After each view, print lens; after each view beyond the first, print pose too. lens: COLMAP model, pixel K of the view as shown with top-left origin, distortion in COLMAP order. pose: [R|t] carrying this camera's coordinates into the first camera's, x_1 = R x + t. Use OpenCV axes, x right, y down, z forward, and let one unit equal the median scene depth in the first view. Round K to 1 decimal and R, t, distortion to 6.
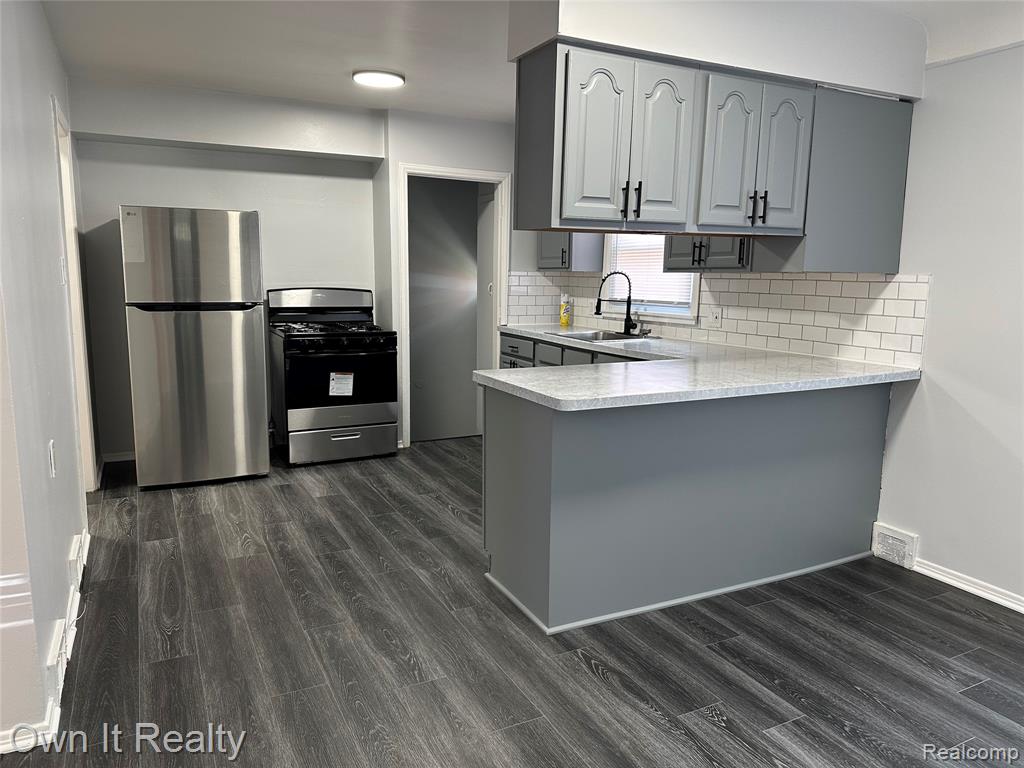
lens RADIAL K [[736.0, 0, 513.1], [0, 736.0, 367.4], [0, 0, 1]] dist [0.041862, -0.001294]
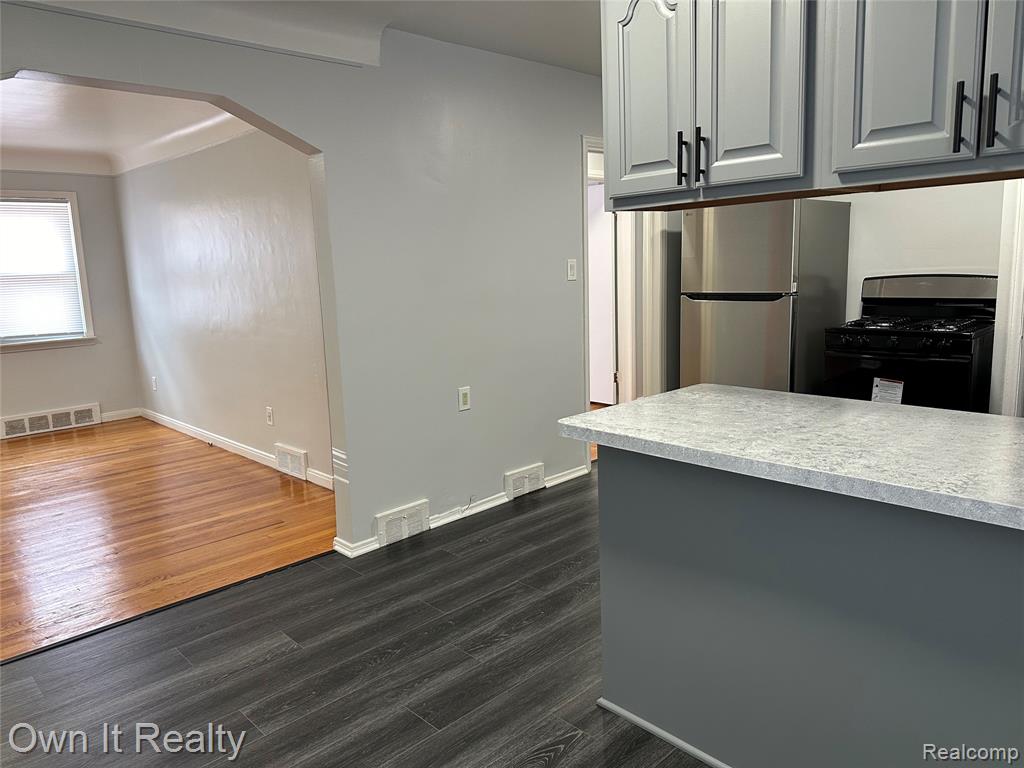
lens RADIAL K [[721.7, 0, 512.6], [0, 721.7, 362.7], [0, 0, 1]] dist [0.006753, 0.001473]
pose [[0.291837, 0.112493, -0.949830, 0.573240], [-0.091988, 0.991757, 0.089195, -0.062536], [0.952034, 0.061342, 0.299779, 0.490955]]
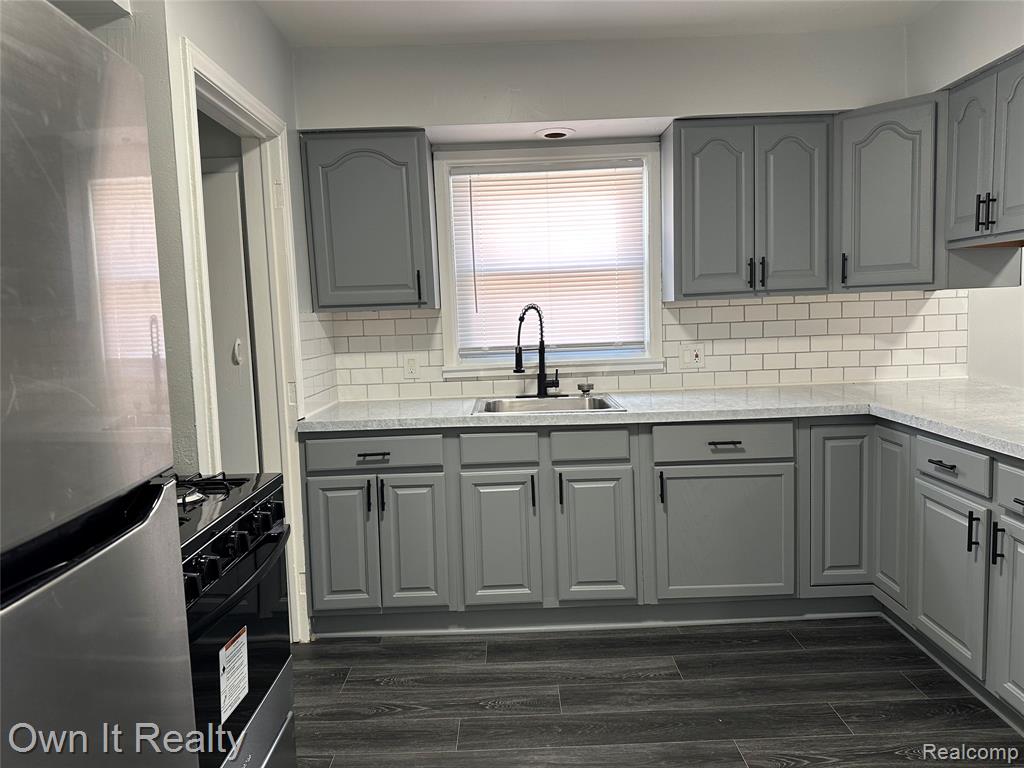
lens RADIAL K [[704.5, 0, 512.0], [0, 704.5, 384.0], [0, 0, 1]] dist [0.006791, 0.000745]
pose [[0.462430, -0.126209, 0.877627, -0.601554], [0.156020, 0.985955, 0.059579, -0.141517], [-0.872821, 0.109376, 0.475626, 1.019507]]
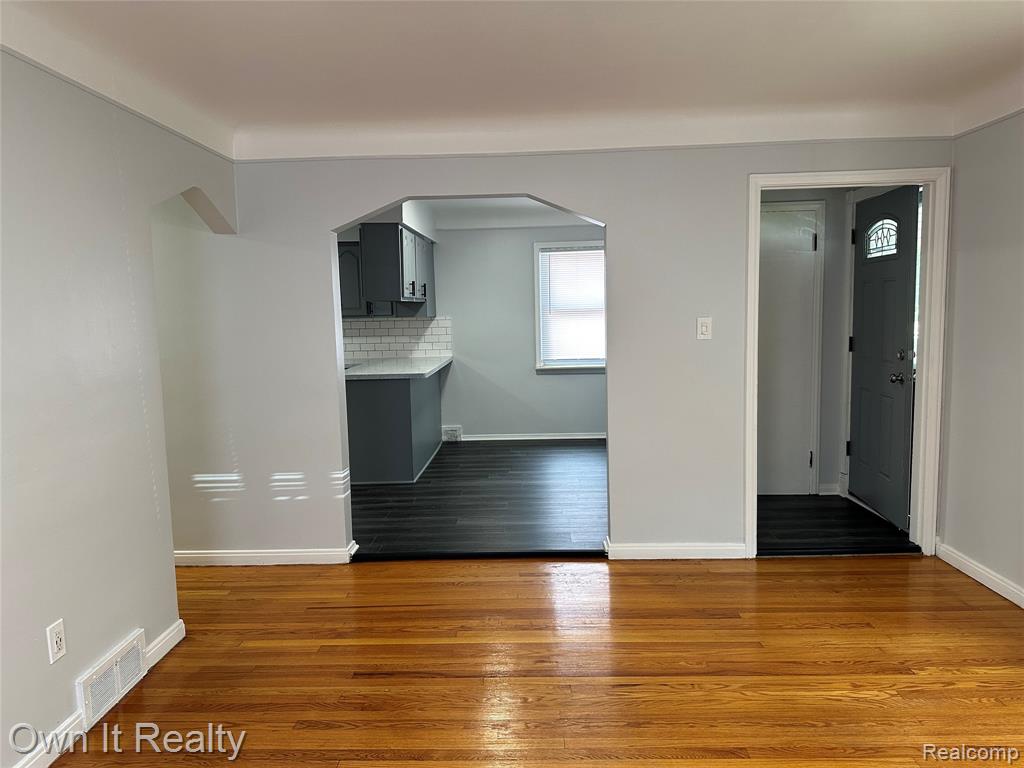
lens RADIAL K [[724.1, 0, 512.0], [0, 724.1, 384.0], [0, 0, 1]] dist [0.005421, 0.001949]
pose [[0.482122, -0.114369, 0.868607, -1.277121], [0.142070, 0.988526, 0.051303, -0.000869], [-0.864508, 0.098668, 0.492839, -0.267268]]
